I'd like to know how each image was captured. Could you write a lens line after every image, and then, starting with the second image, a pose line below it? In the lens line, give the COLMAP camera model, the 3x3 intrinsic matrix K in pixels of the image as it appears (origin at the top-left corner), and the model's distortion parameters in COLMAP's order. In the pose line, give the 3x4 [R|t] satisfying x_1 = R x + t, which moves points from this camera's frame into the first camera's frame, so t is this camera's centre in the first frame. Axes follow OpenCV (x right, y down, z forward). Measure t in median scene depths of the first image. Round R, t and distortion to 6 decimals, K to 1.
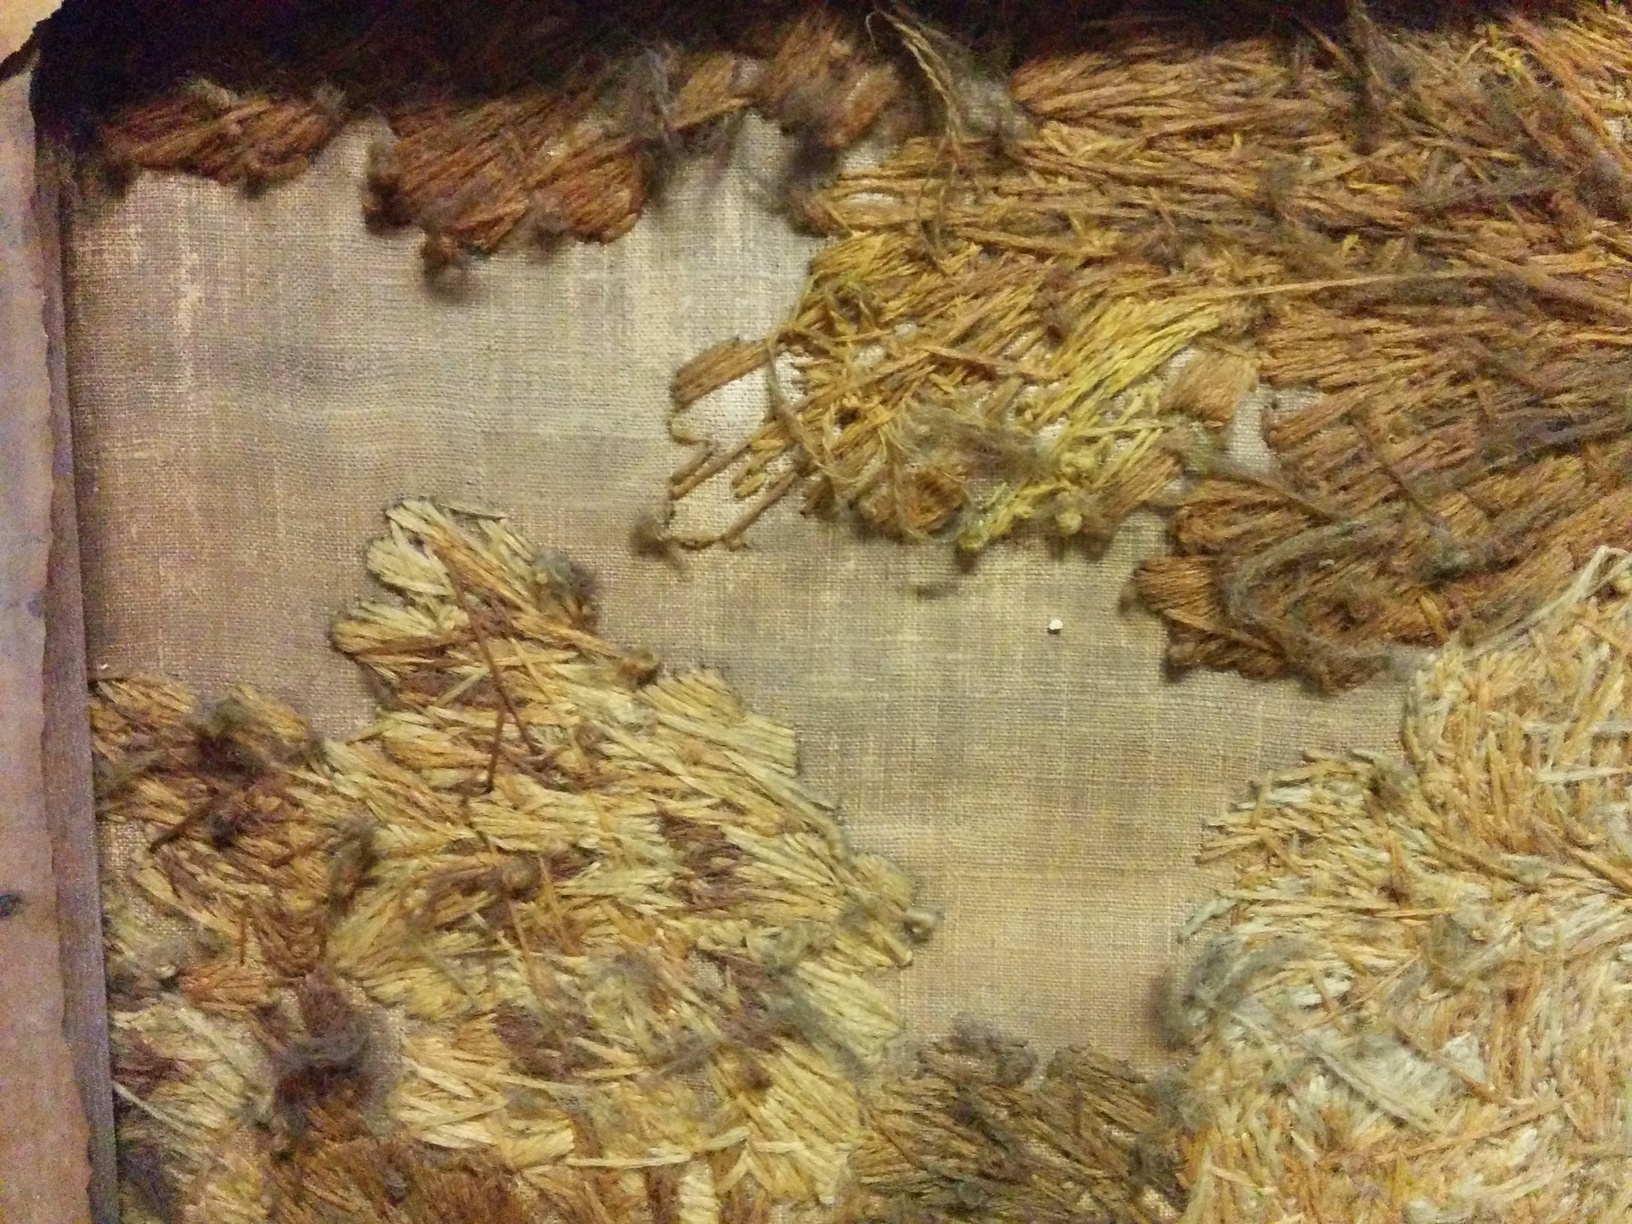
lens RADIAL K [[1457.2, 0, 818.1], [0, 1457.2, 616.9], [0, 0, 1]] dist [0.073074, -0.107095]
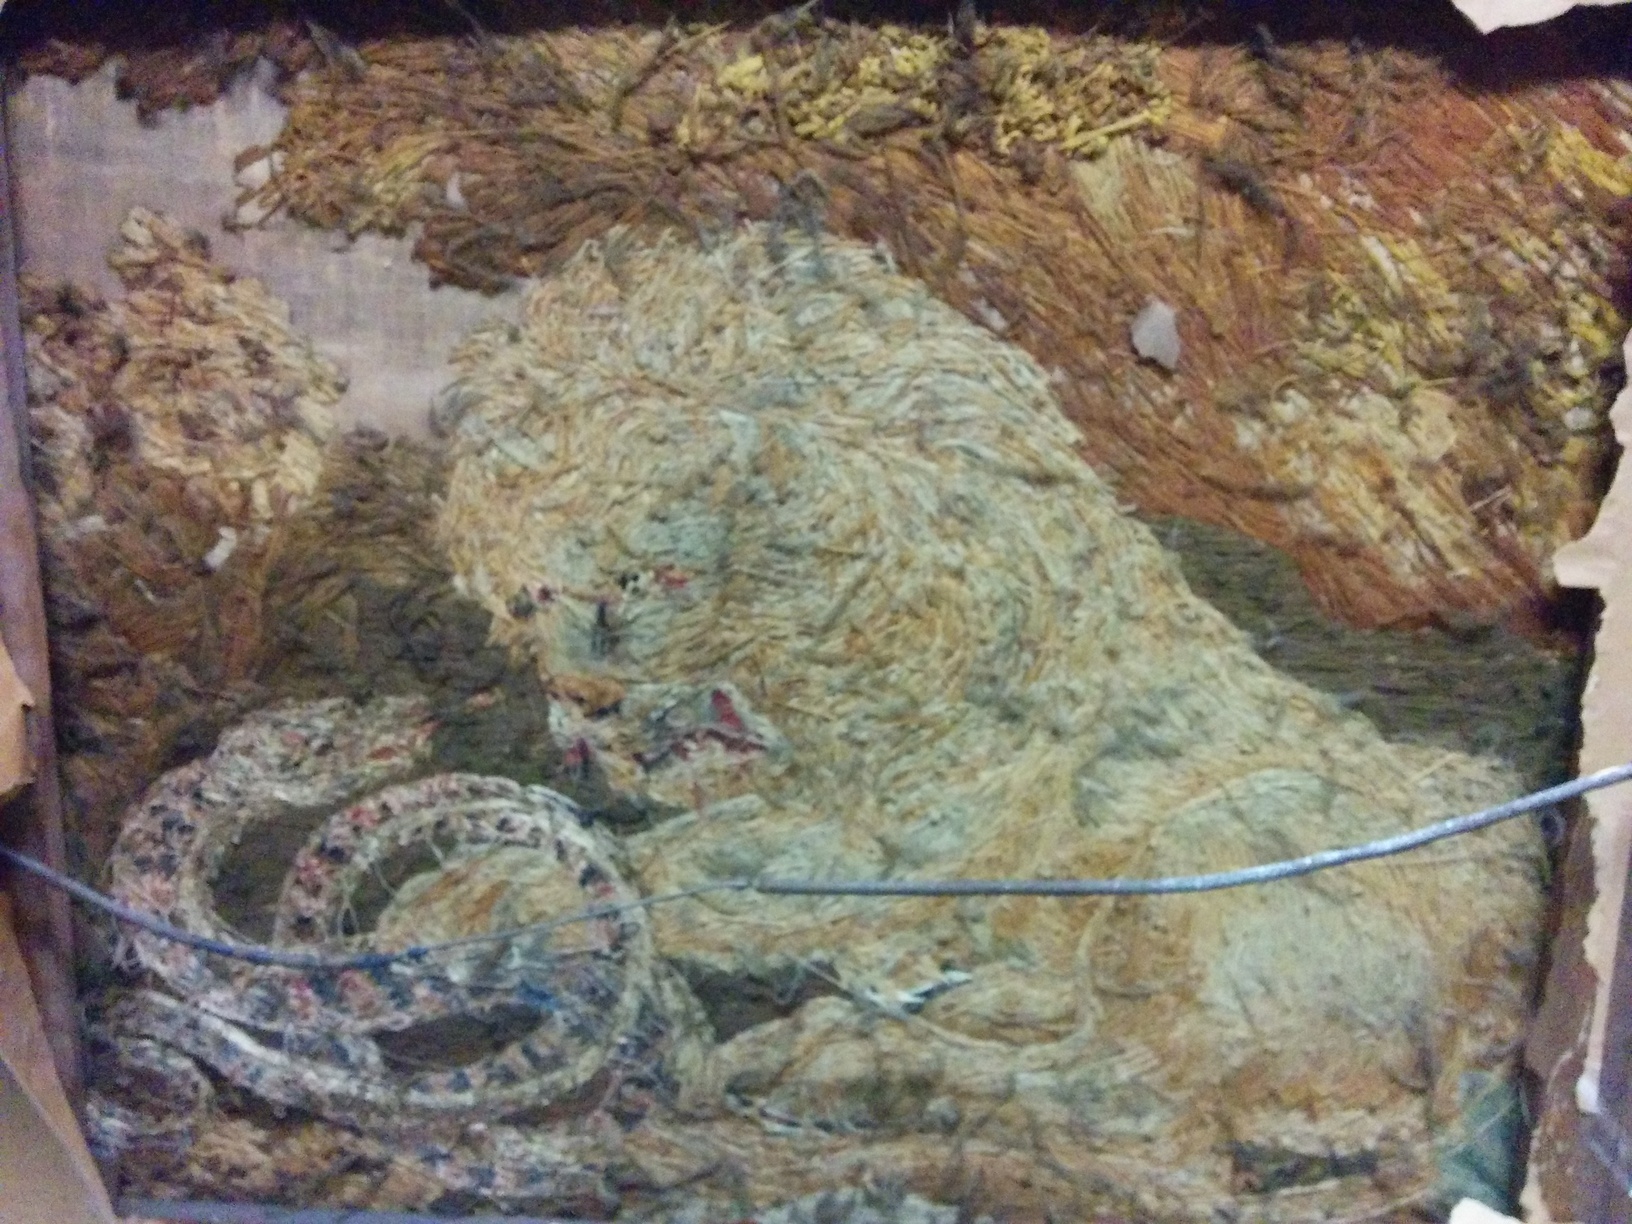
lens RADIAL K [[1457.2, 0, 824.9], [0, 1457.2, 611.1], [0, 0, 1]] dist [0.073074, -0.107095]
pose [[0.999148, 0.036782, -0.018698, 1.004494], [-0.034816, 0.994737, 0.096364, 0.336637], [0.022144, -0.095631, 0.995171, -1.619665]]
